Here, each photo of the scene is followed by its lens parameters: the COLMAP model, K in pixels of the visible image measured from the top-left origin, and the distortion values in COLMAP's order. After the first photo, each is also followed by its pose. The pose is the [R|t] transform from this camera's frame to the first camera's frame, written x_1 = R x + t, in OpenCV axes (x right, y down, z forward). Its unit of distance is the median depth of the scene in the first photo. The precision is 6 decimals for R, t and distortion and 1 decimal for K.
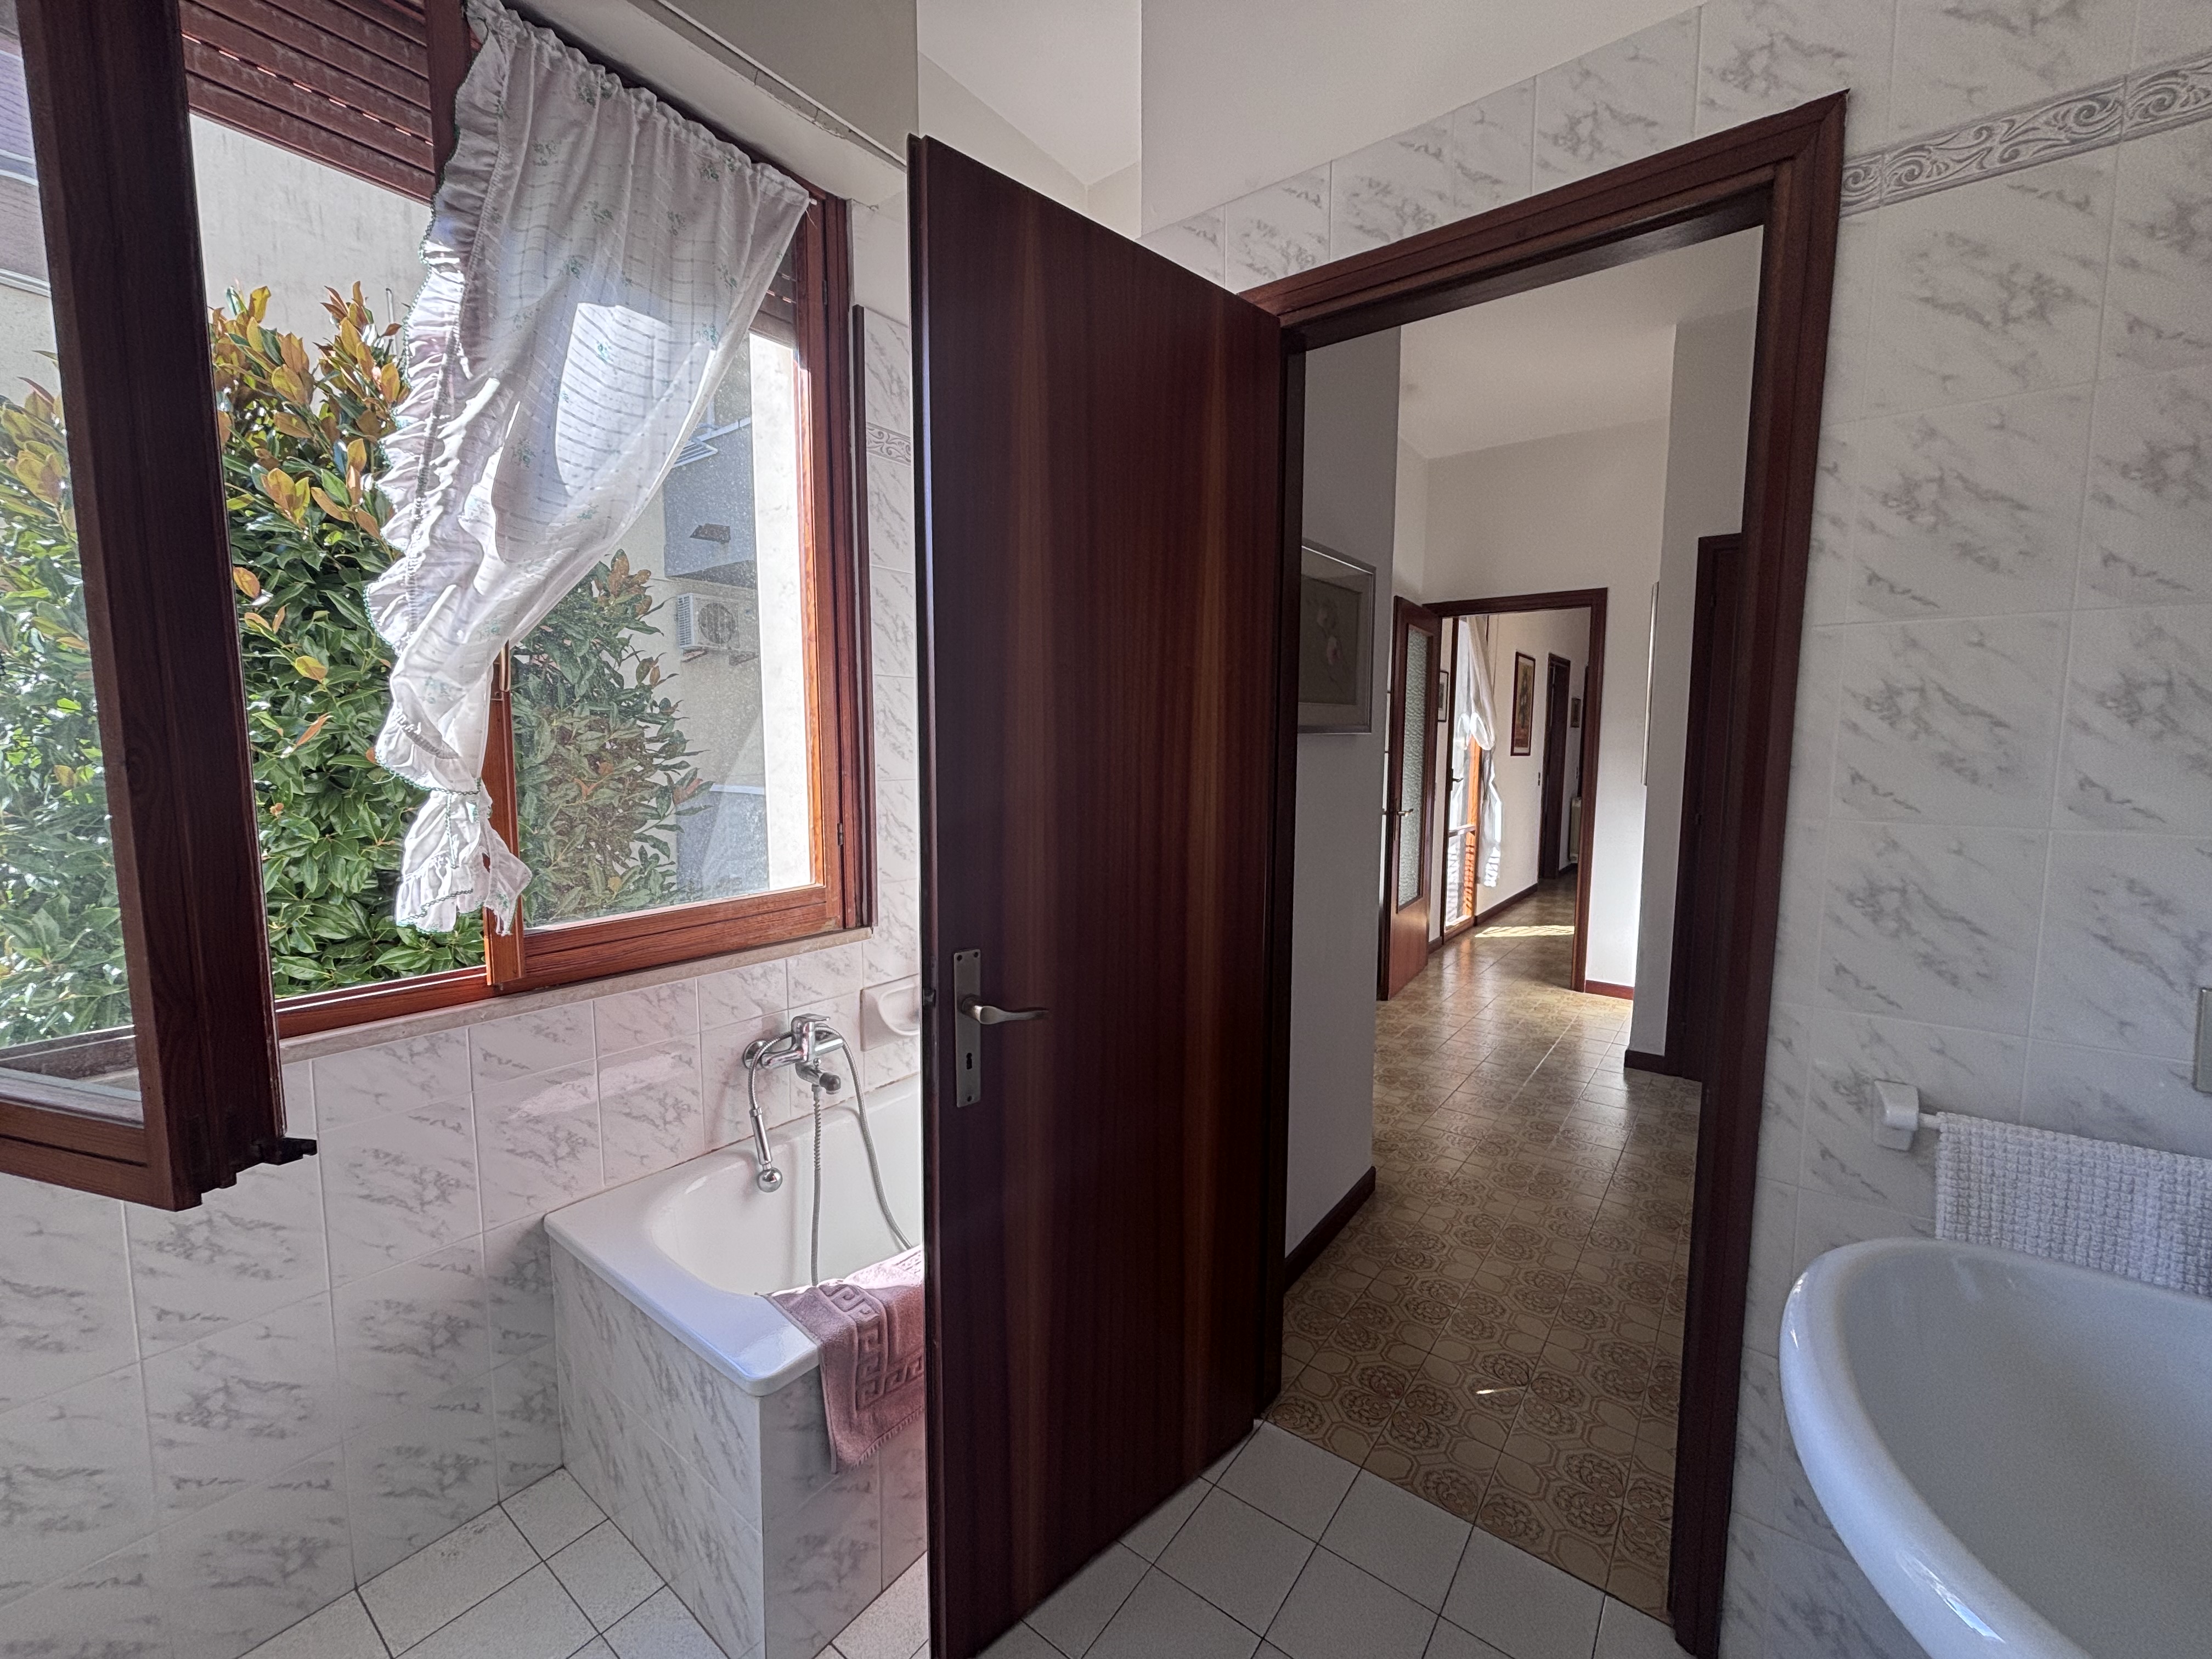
lens RADIAL K [[899.2, 0, 1111.3], [0, 899.2, 833.2], [0, 0, 1]] dist [-0.002169, -0.000244]
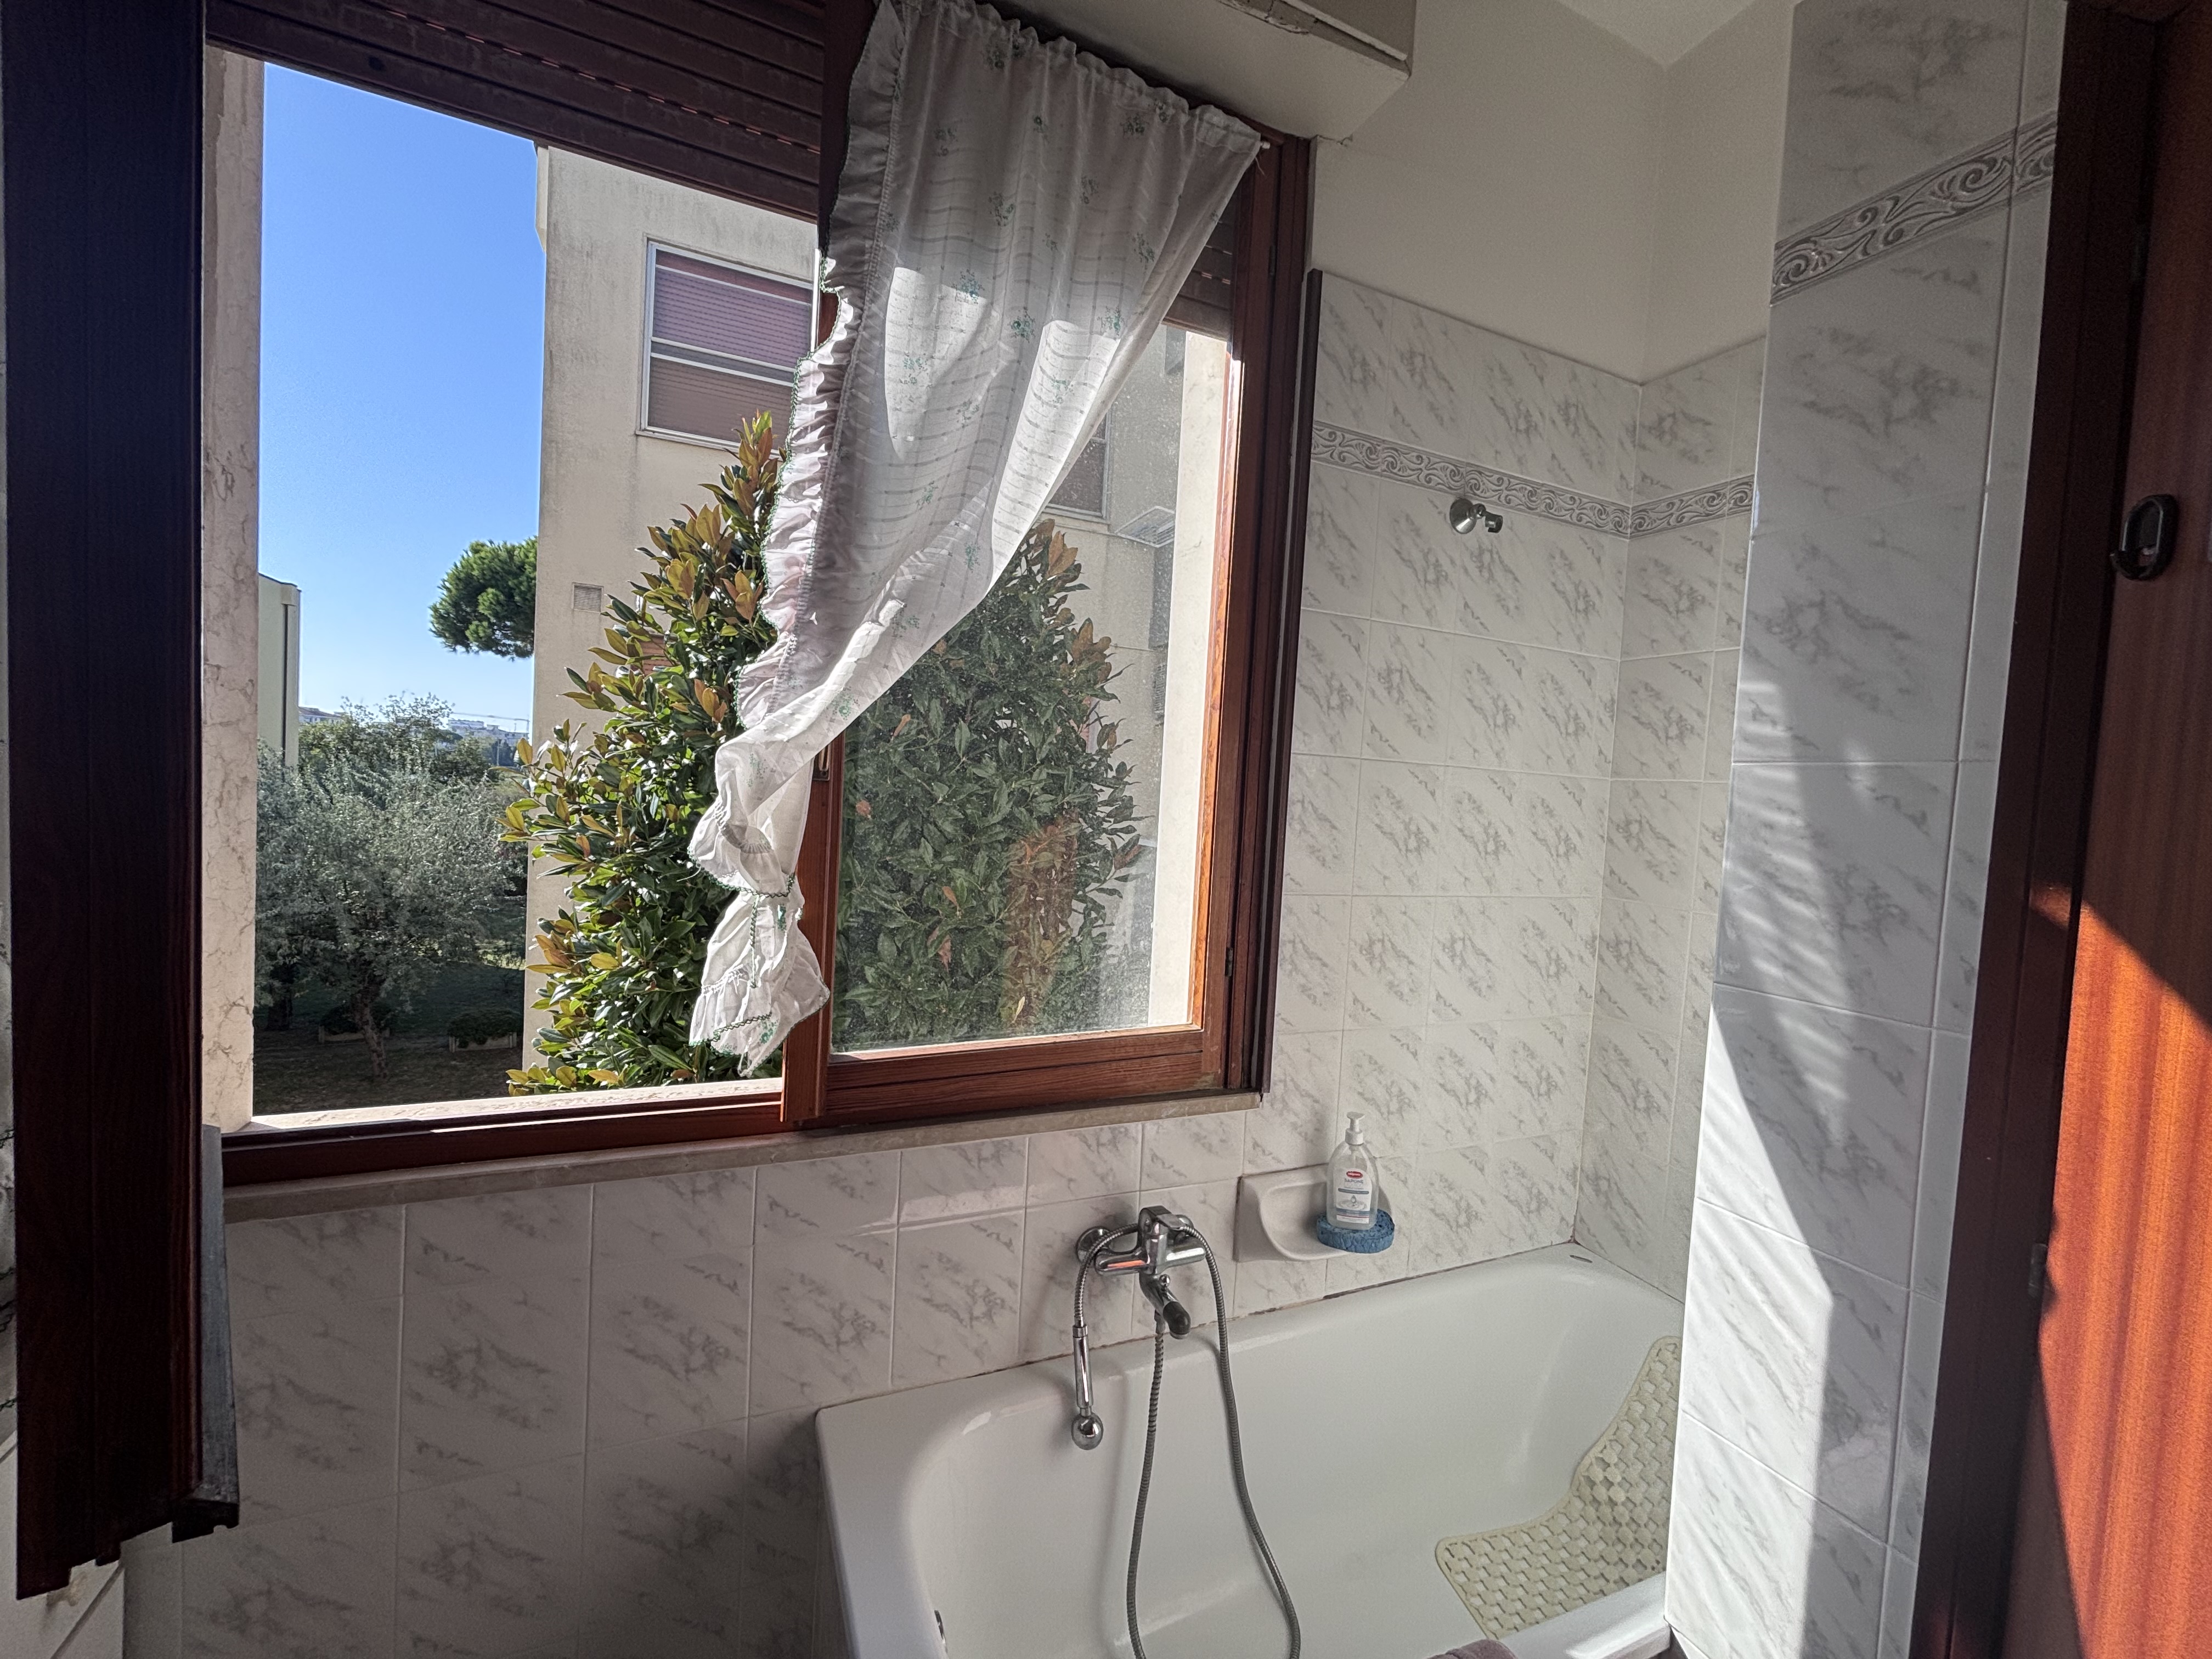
lens RADIAL K [[899.2, 0, 1102.5], [0, 899.2, 826.5], [0, 0, 1]] dist [-0.002169, -0.000244]
pose [[0.870604, 0.064325, -0.487762, -0.044819], [-0.101900, 0.993494, -0.050861, -0.077403], [0.481316, 0.093983, 0.871494, 0.348482]]
